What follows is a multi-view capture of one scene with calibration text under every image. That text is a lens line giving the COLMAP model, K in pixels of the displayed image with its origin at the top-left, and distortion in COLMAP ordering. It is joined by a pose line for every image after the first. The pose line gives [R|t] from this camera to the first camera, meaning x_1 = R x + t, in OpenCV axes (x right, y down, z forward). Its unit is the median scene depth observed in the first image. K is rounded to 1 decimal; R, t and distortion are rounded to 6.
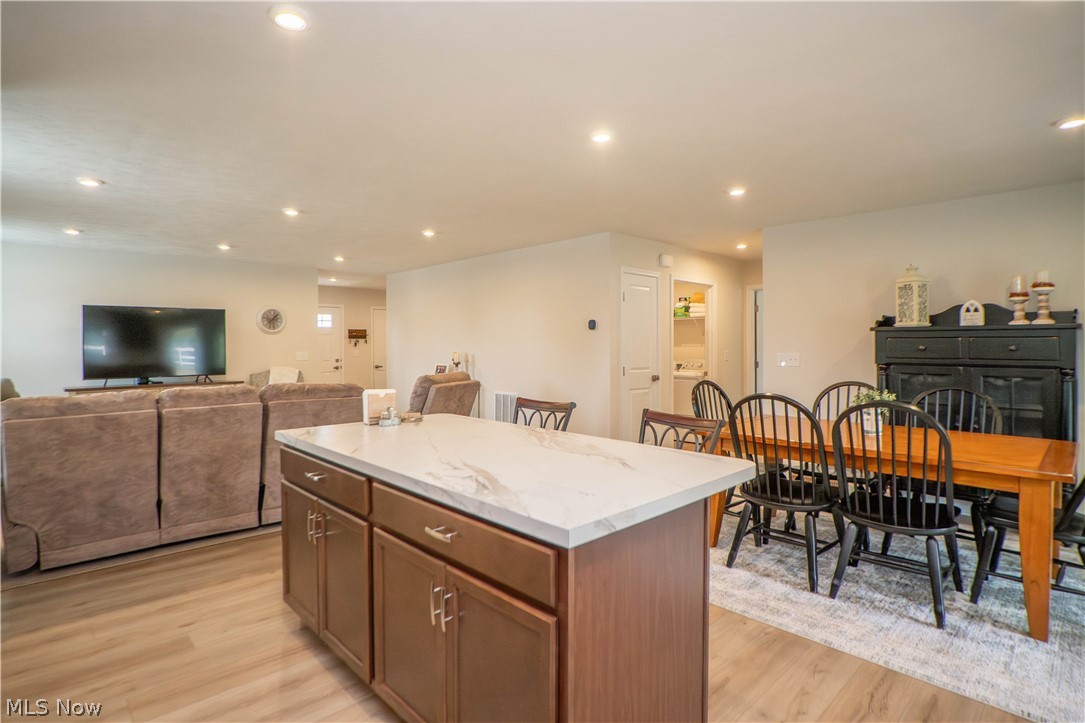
lens RADIAL K [[557.0, 0, 537.3], [0, 557.0, 351.7], [0, 0, 1]] dist [-0.035969, 0.007075]
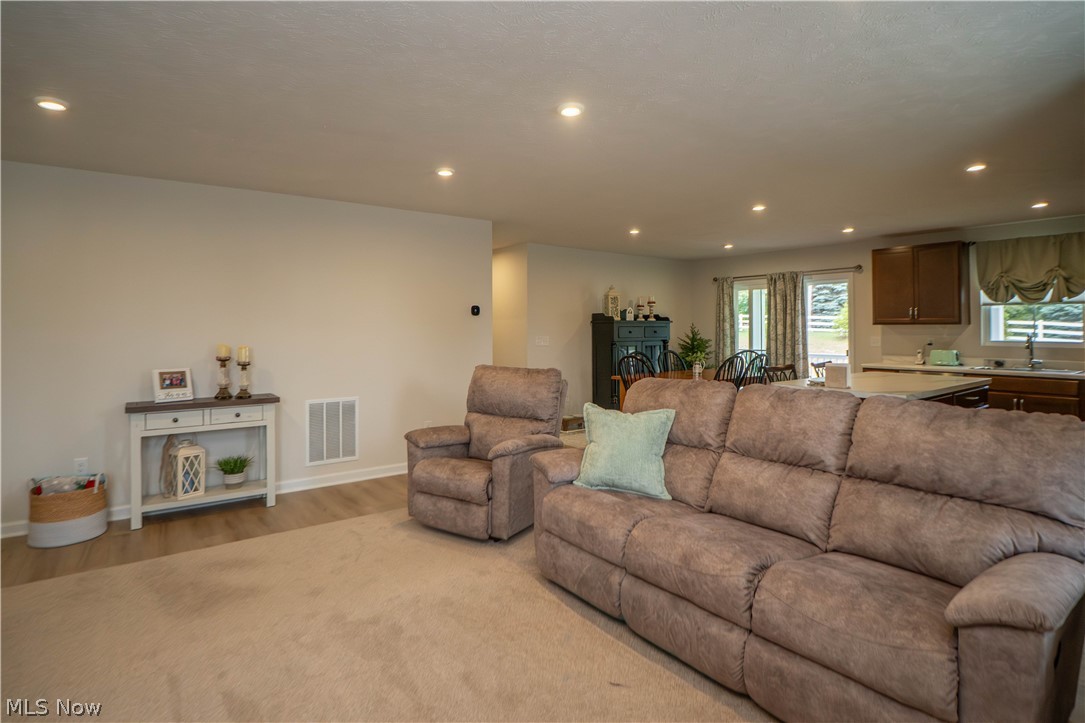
lens RADIAL K [[557.0, 0, 543.0], [0, 557.0, 322.0], [0, 0, 1]] dist [-0.035969, 0.007075]
pose [[0.116448, 0.015654, 0.993073, -1.148845], [0.017367, 0.999691, -0.017794, -0.012895], [-0.993045, 0.019319, 0.116140, 1.033619]]
